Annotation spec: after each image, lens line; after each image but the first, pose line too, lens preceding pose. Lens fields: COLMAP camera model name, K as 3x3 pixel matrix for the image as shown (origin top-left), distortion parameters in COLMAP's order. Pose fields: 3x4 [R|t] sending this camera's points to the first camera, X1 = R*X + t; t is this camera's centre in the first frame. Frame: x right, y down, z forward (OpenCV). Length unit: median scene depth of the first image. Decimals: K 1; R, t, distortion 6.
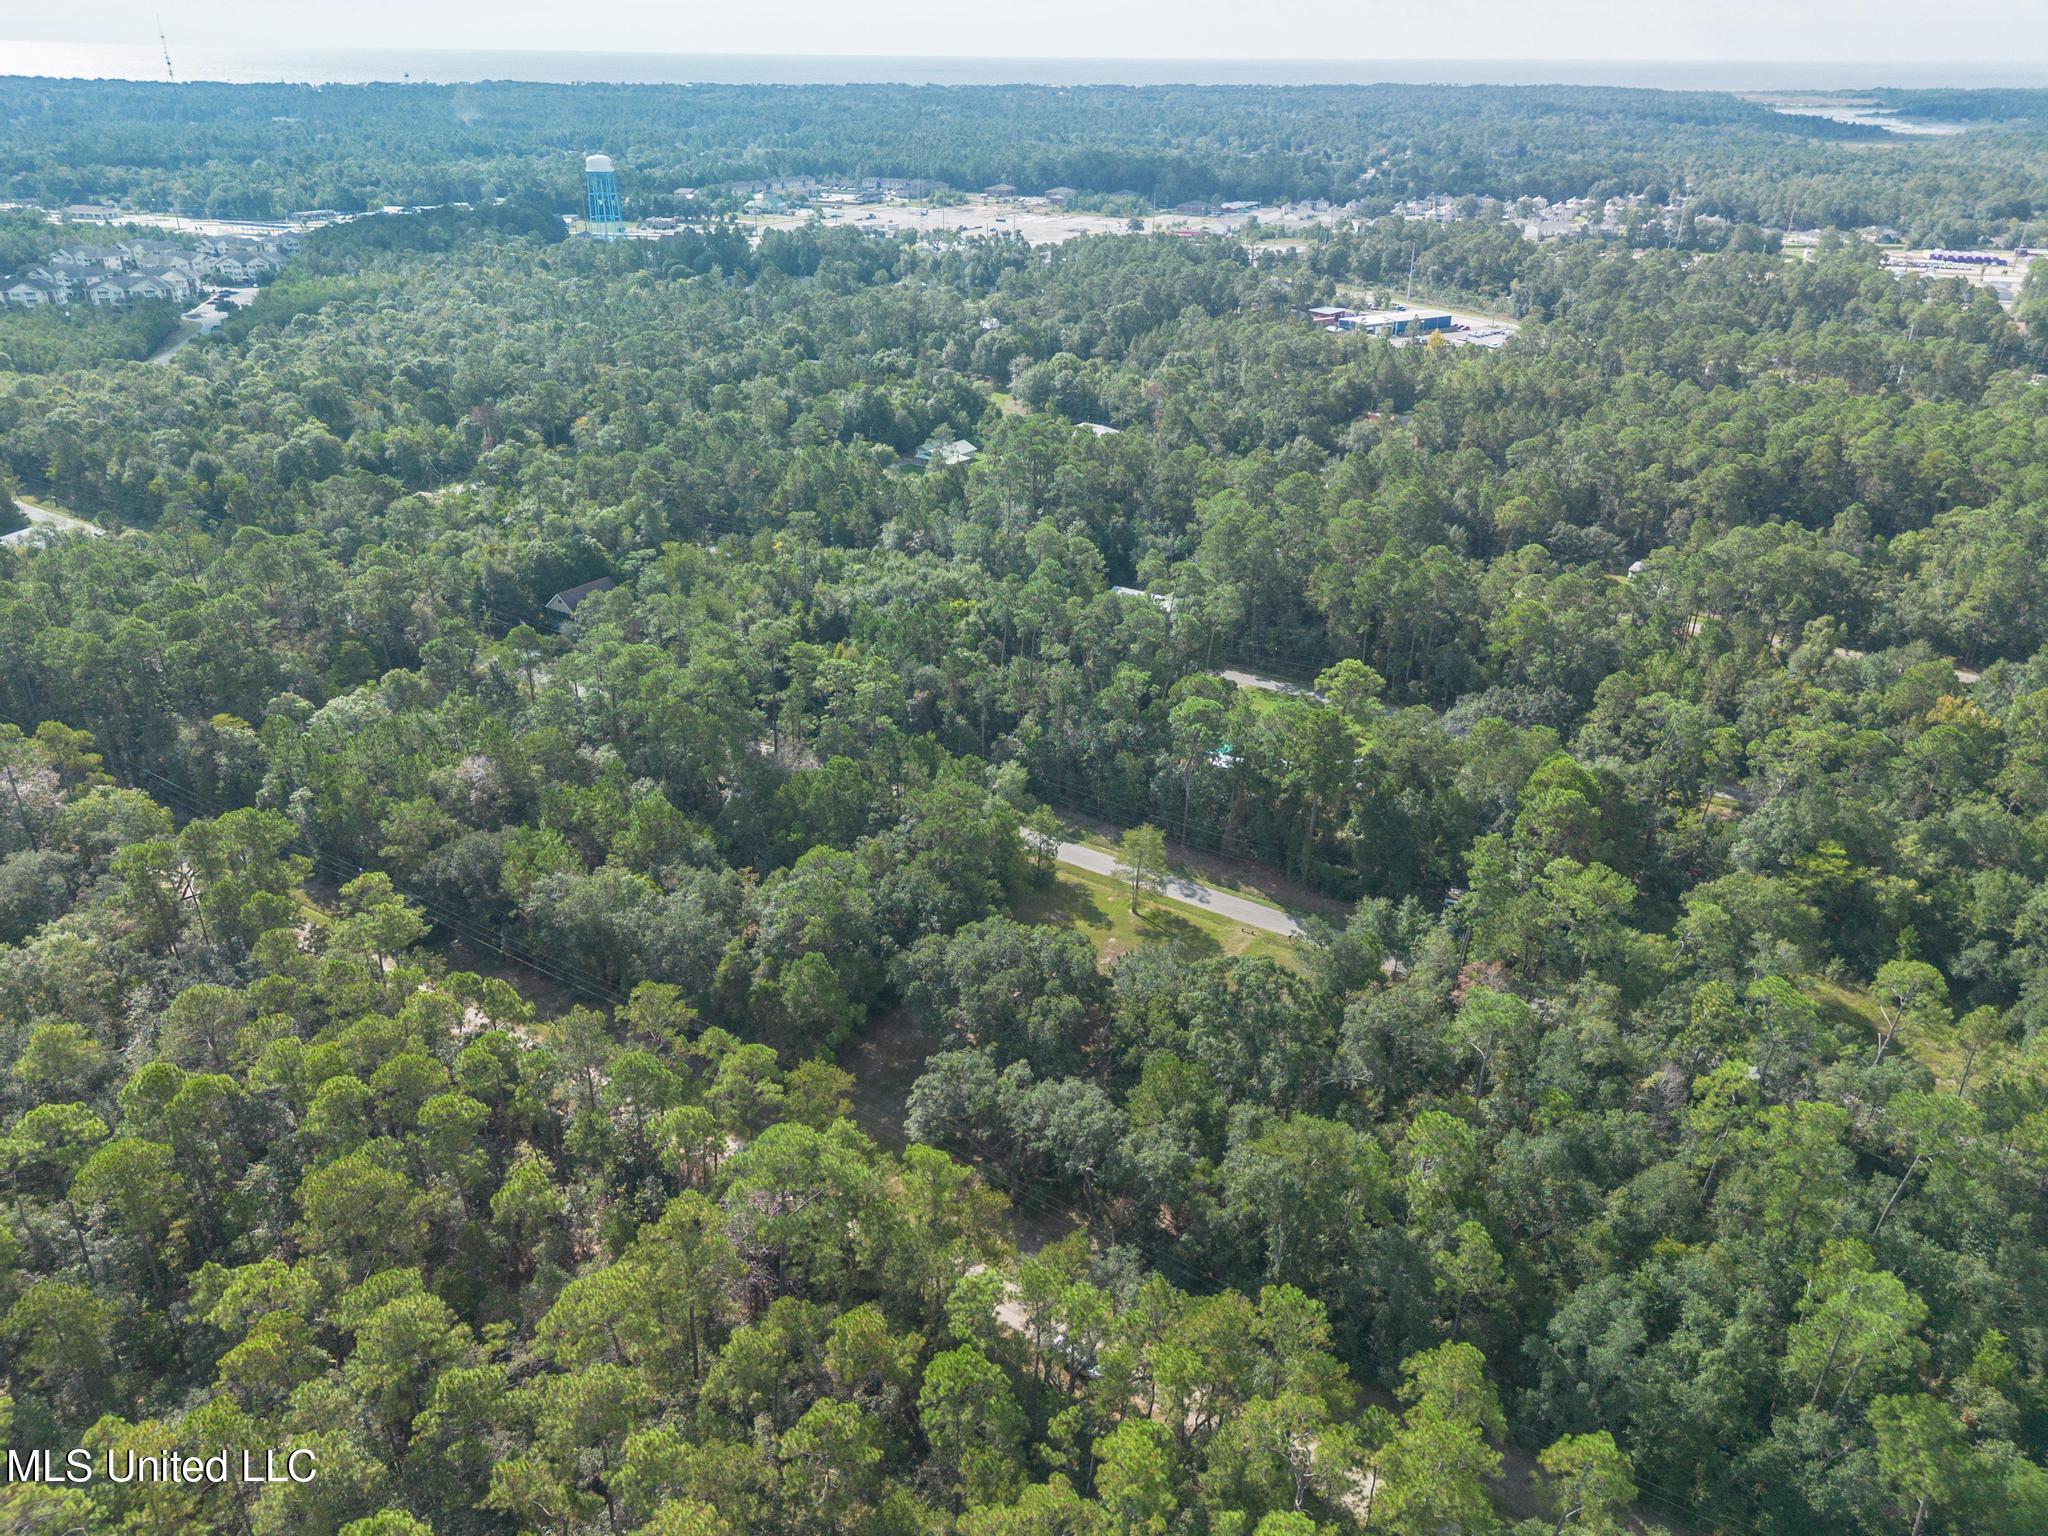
lens RADIAL K [[1478.4, 0, 1024.8], [0, 1478.4, 774.1], [0, 0, 1]] dist [0.083526, -0.075102]
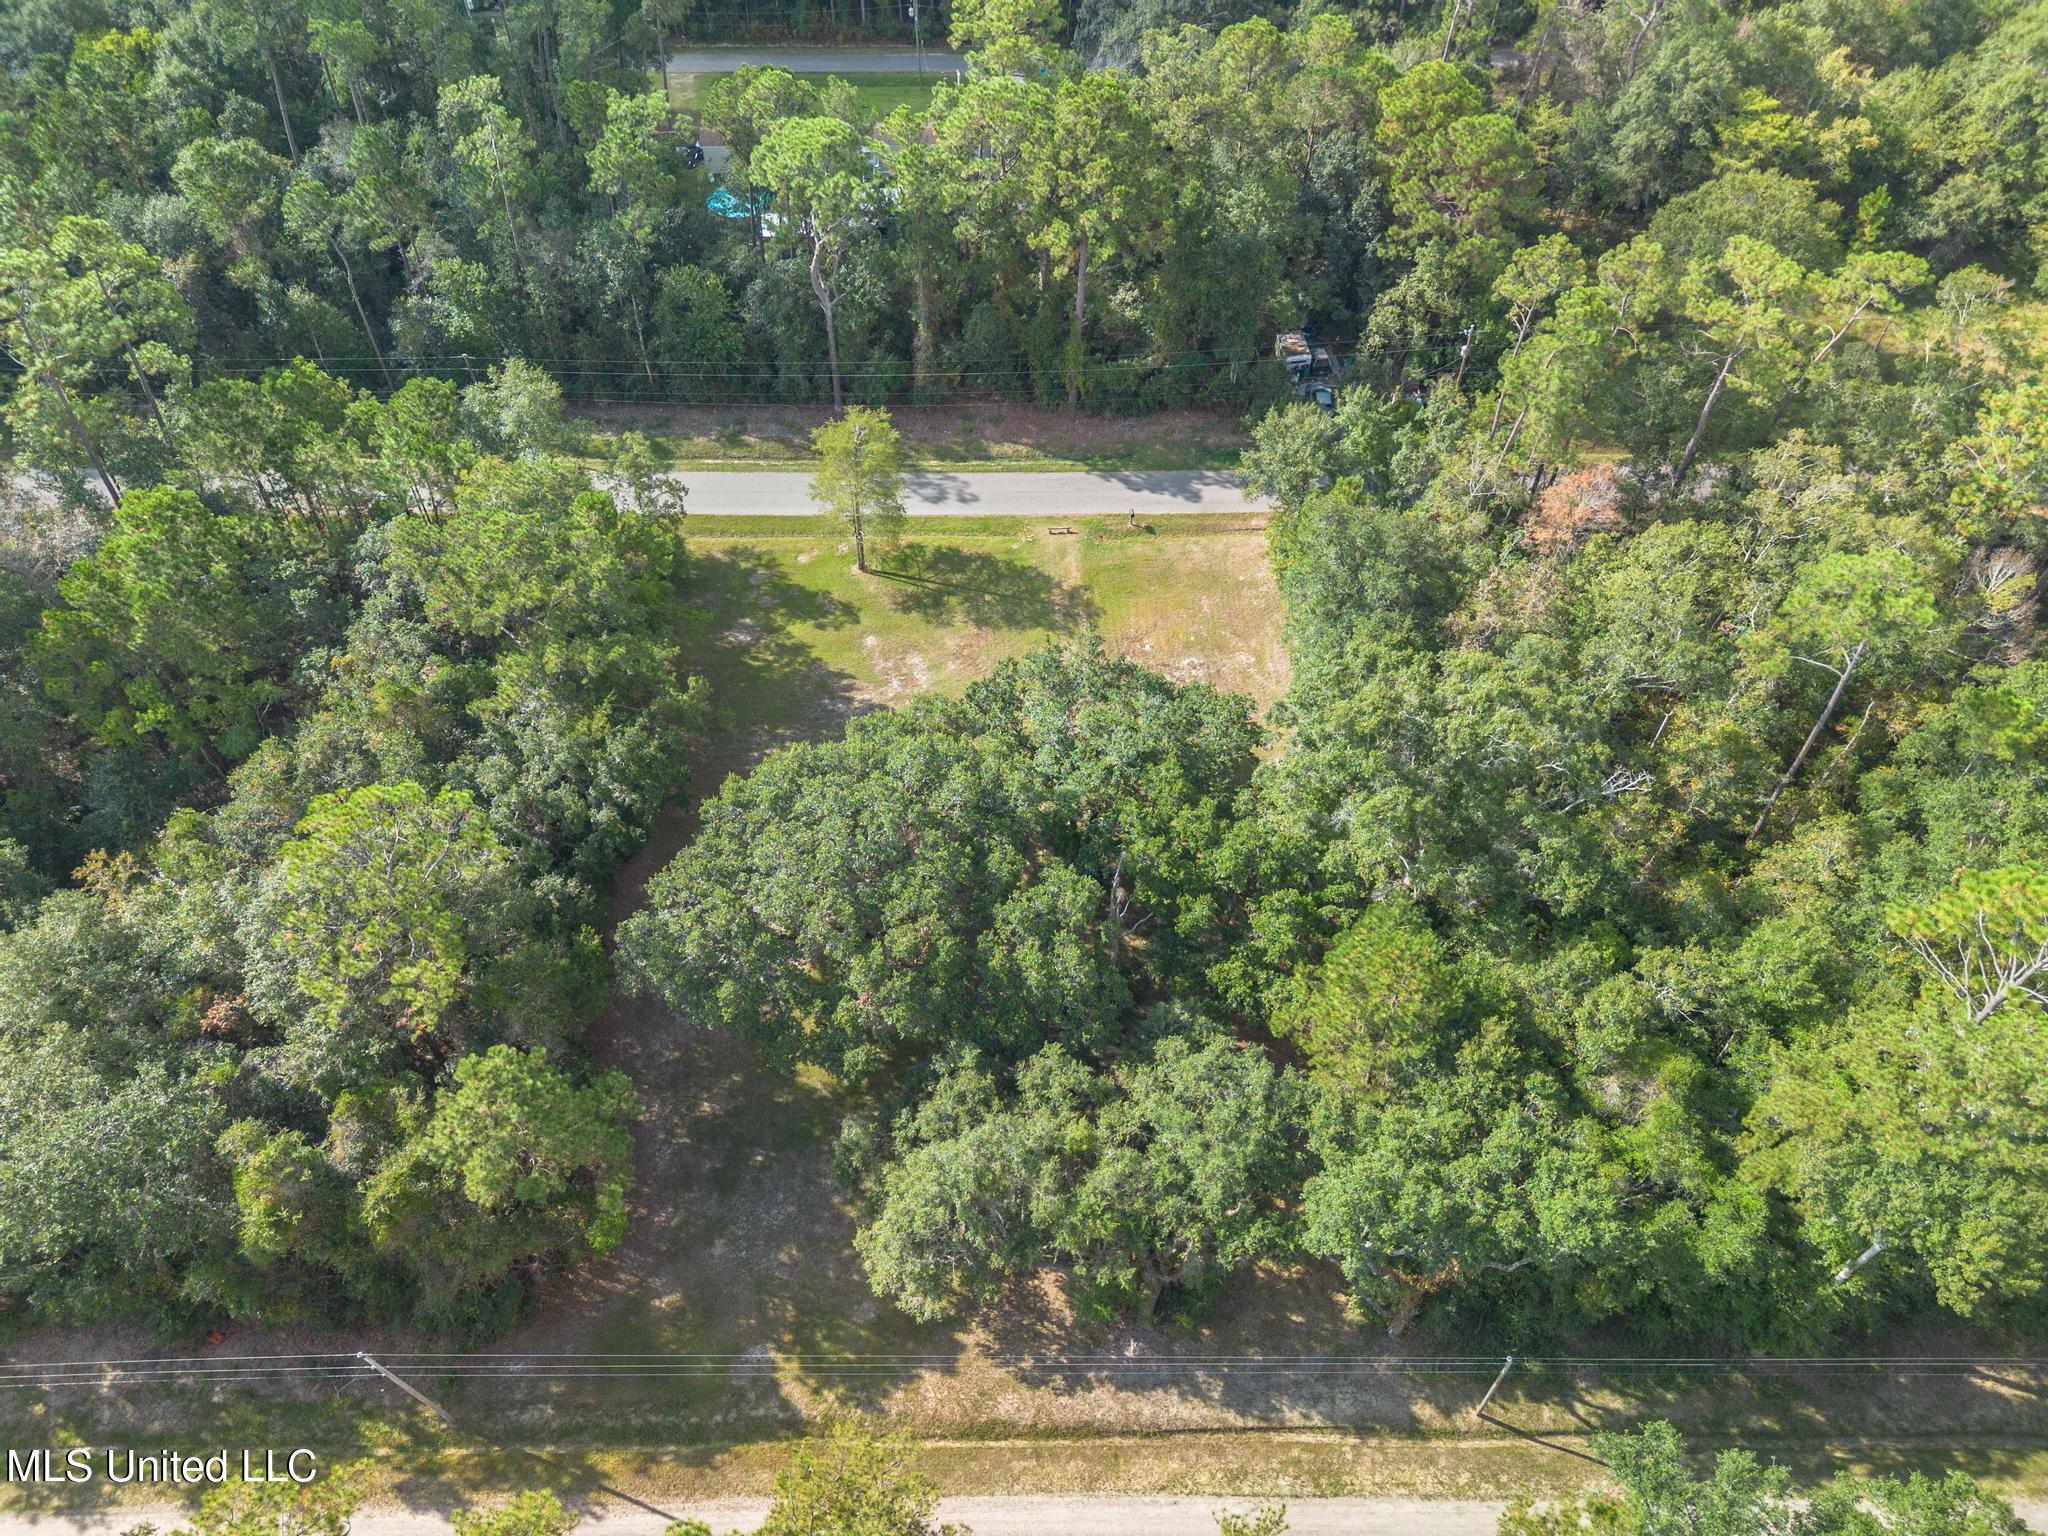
lens RADIAL K [[1415.4, 0, 1029.3], [0, 1415.4, 770.5], [0, 0, 1]] dist [0.072076, -0.069482]
pose [[0.818728, -0.438511, 0.370666, -0.031841], [0.250912, 0.853893, 0.455971, -0.020715], [-0.516457, -0.280312, 0.809134, 0.157816]]
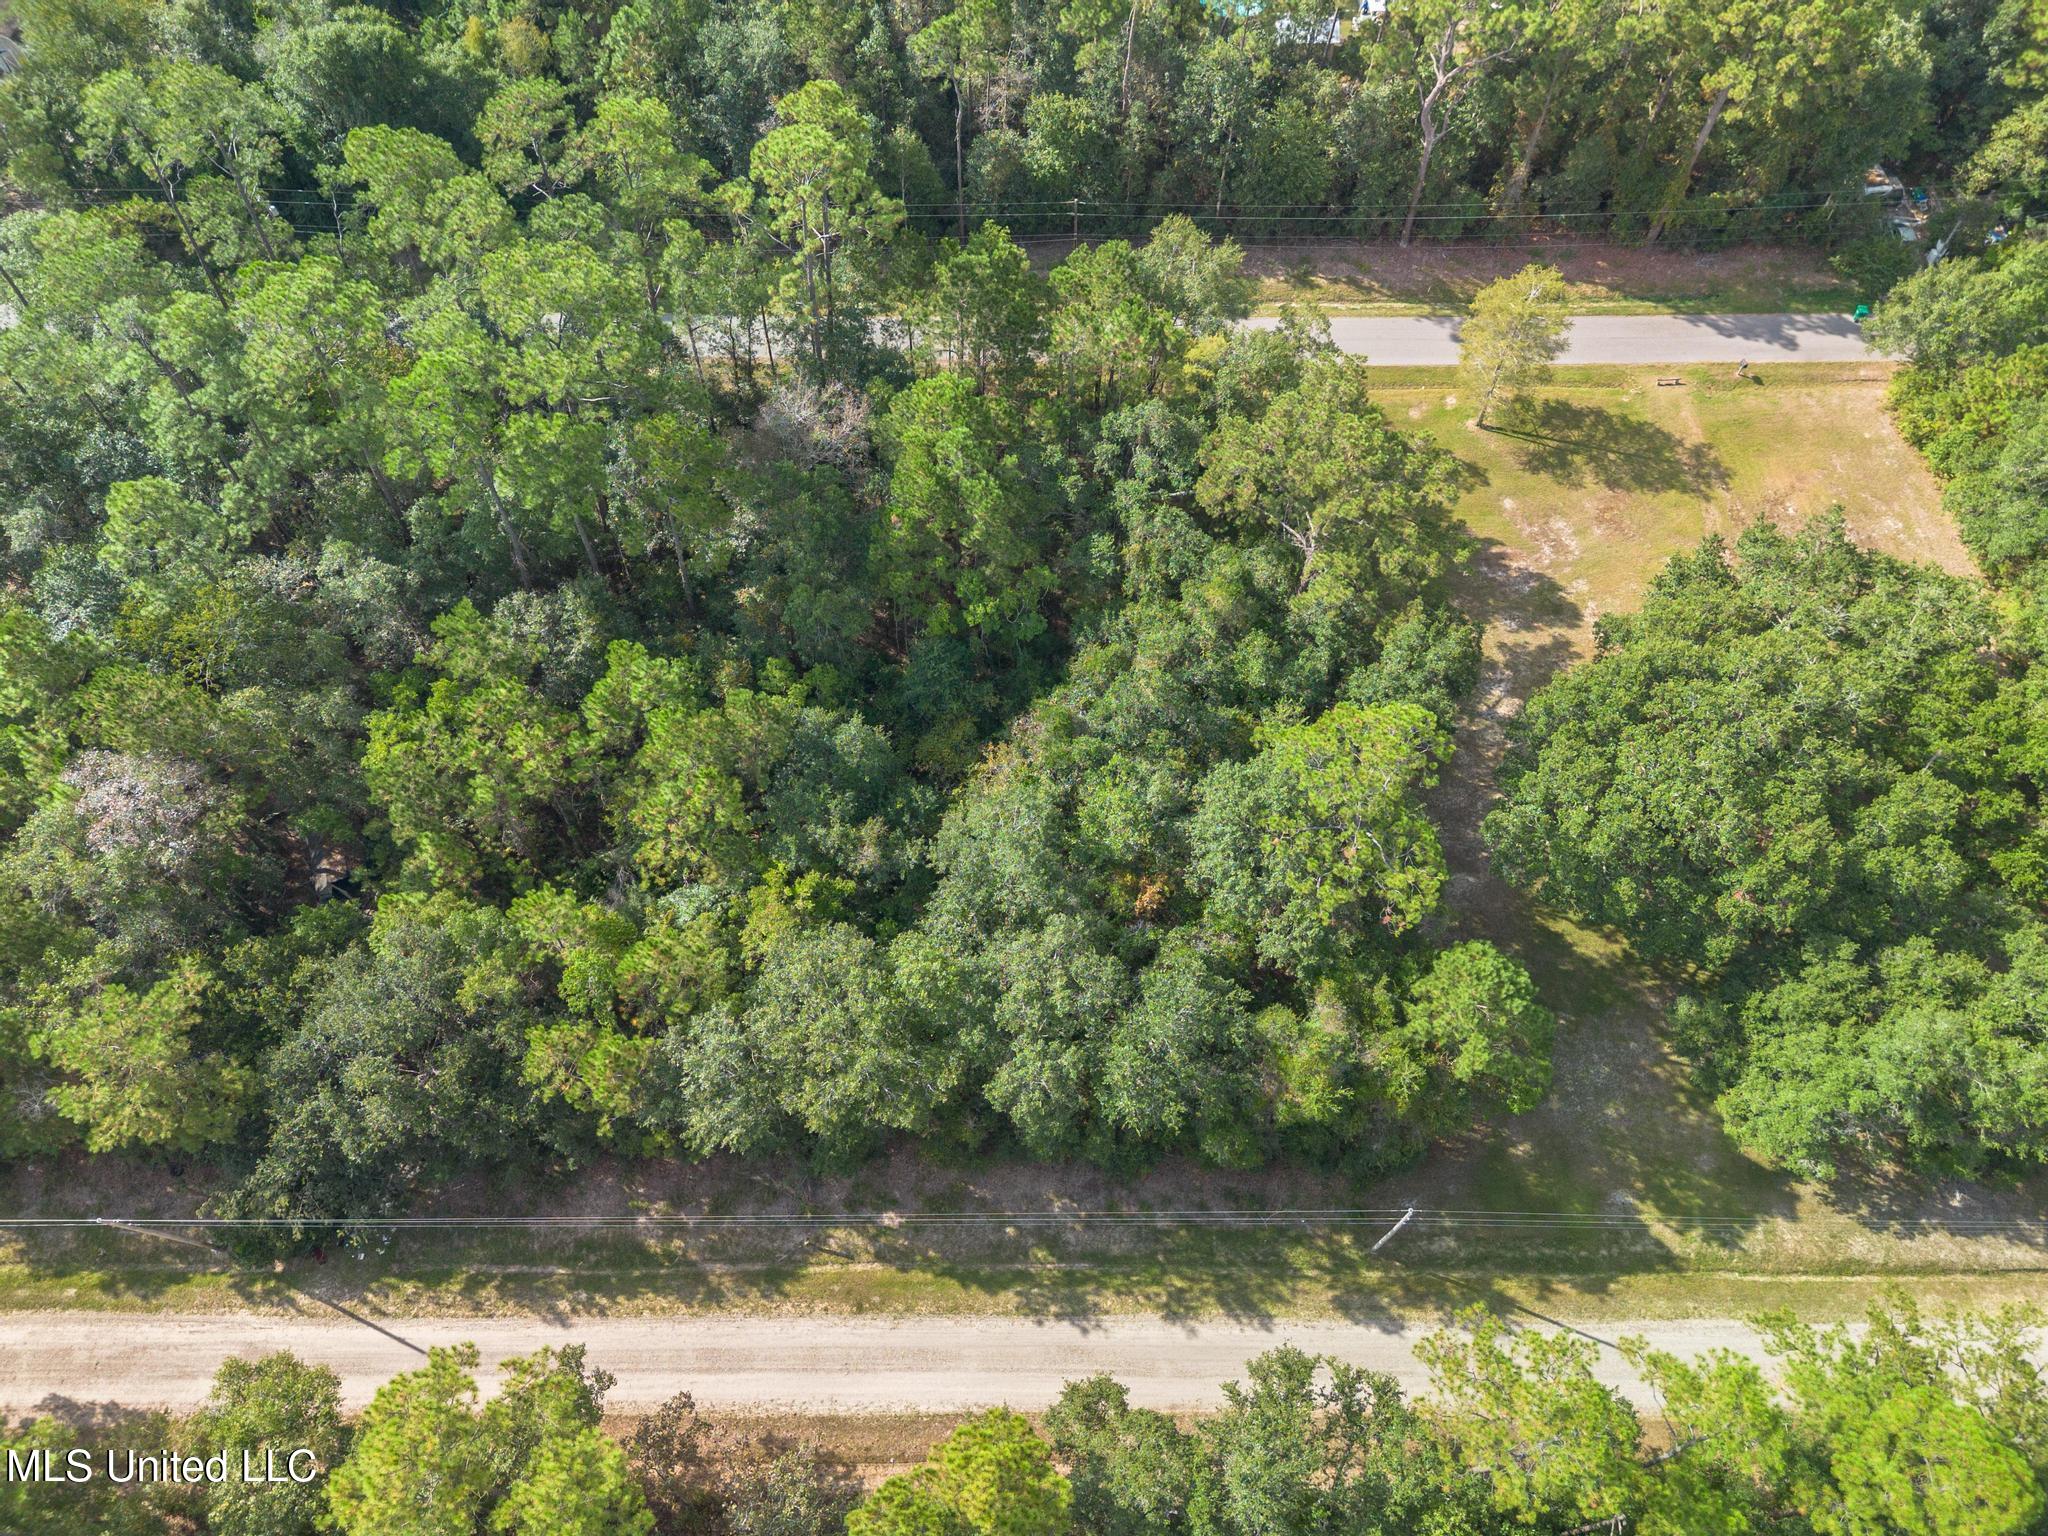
lens RADIAL K [[1439.9, 0, 1028.1], [0, 1439.9, 766.1], [0, 0, 1]] dist [0.077201, -0.077706]
pose [[0.823148, -0.488077, 0.290188, -0.086161], [0.245104, 0.766397, 0.593767, -0.052378], [-0.512203, -0.417632, 0.750487, 0.190781]]
